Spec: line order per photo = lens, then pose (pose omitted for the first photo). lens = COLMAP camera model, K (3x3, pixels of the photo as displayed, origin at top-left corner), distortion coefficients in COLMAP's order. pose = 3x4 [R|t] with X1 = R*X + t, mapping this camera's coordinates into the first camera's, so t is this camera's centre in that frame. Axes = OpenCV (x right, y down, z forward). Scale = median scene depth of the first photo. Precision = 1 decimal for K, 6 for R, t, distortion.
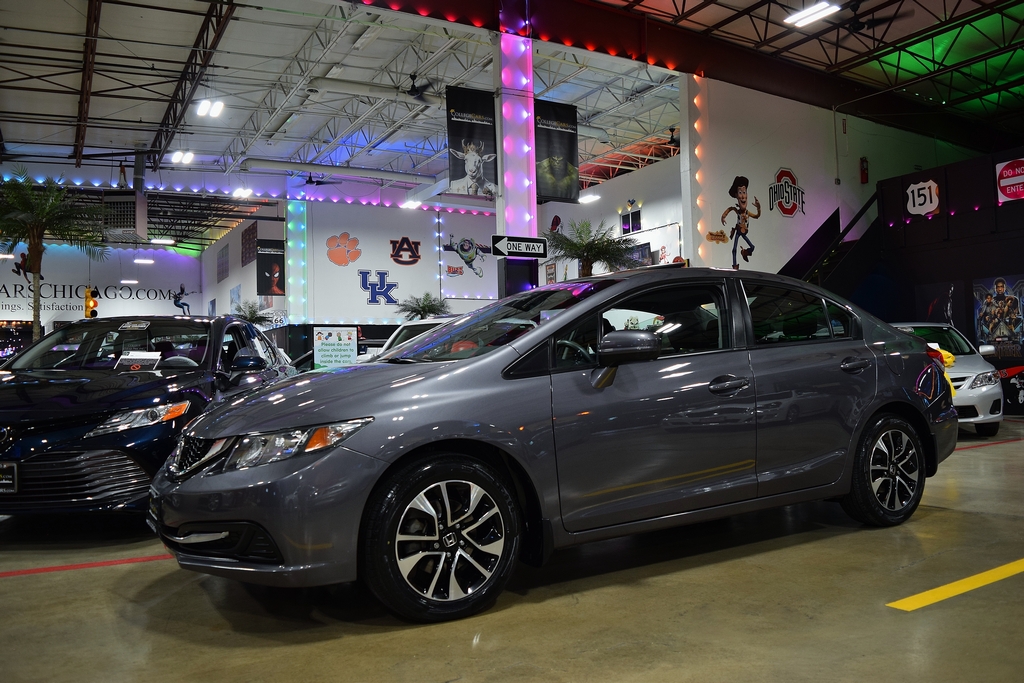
lens RADIAL K [[800.6, 0, 515.9], [0, 800.6, 338.3], [0, 0, 1]] dist [-0.099565, 0.026832]
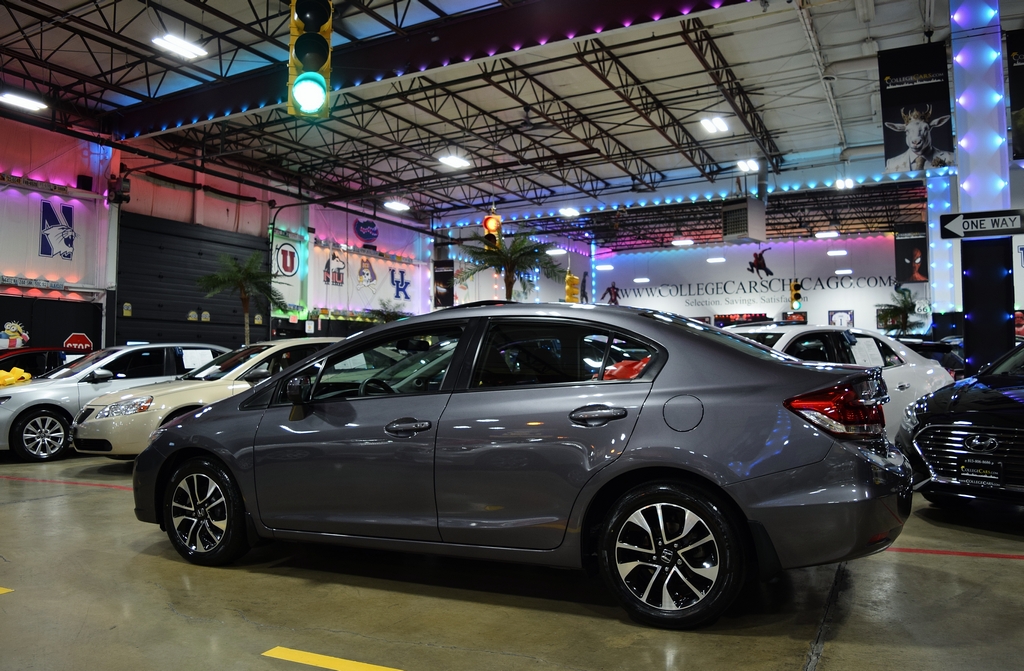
lens RADIAL K [[807.5, 0, 519.7], [0, 807.5, 336.8], [0, 0, 1]] dist [-0.095178, 0.020517]
pose [[0.556155, -0.009716, -0.831022, 0.338801], [0.029126, 0.999545, 0.007806, -0.017777], [0.830568, -0.028546, 0.556185, 0.147302]]
